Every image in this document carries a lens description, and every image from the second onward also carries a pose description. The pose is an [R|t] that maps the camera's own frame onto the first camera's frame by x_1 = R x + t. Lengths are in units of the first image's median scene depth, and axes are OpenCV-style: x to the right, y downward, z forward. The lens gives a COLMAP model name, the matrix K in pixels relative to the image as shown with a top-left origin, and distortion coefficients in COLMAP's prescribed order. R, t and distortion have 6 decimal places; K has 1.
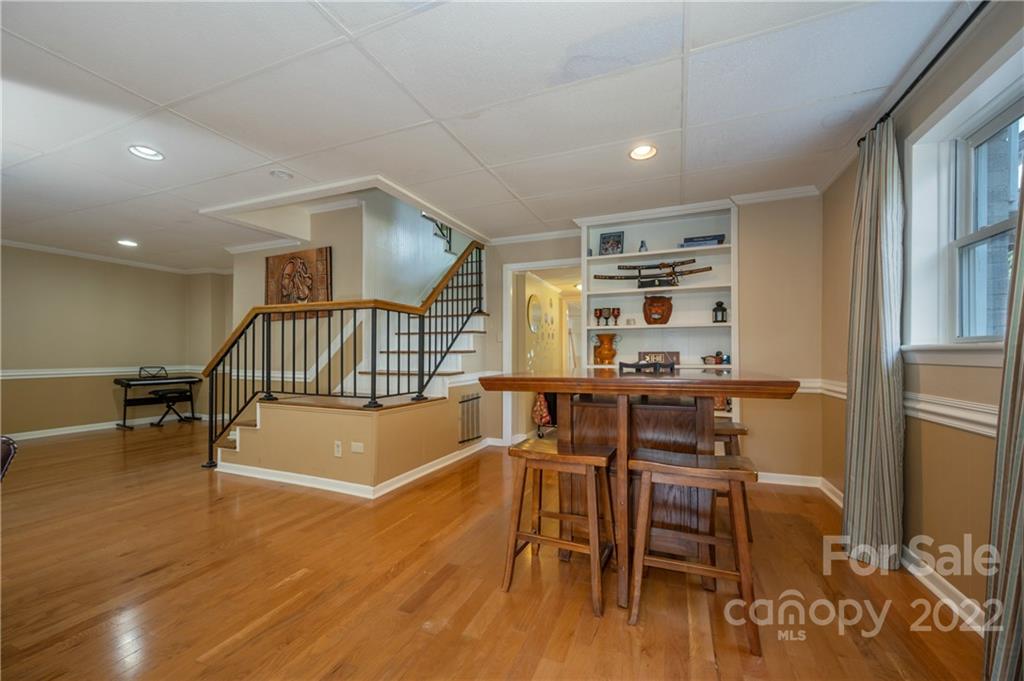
lens RADIAL K [[406.7, 0, 510.9], [0, 406.7, 351.6], [0, 0, 1]] dist [-0.000660, -0.000249]
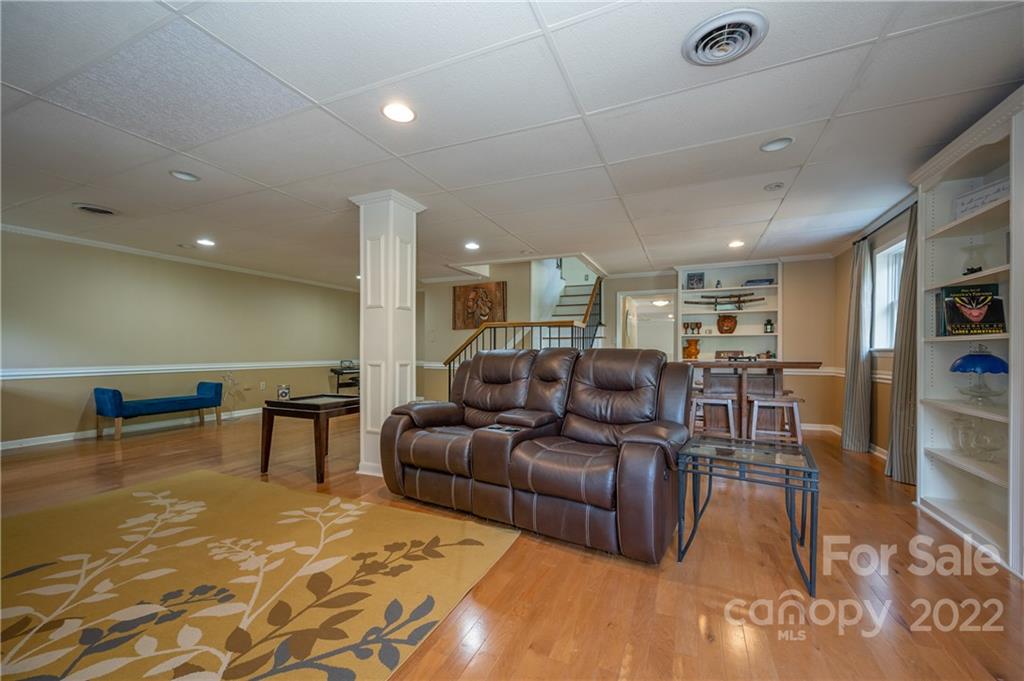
lens RADIAL K [[402.3, 0, 513.2], [0, 402.3, 354.5], [0, 0, 1]] dist [0.001154, 0.000298]
pose [[0.999568, 0.002800, -0.029254, -0.412870], [-0.002474, 0.999935, 0.011168, -0.000935], [0.029283, -0.011091, 0.999510, -0.567447]]
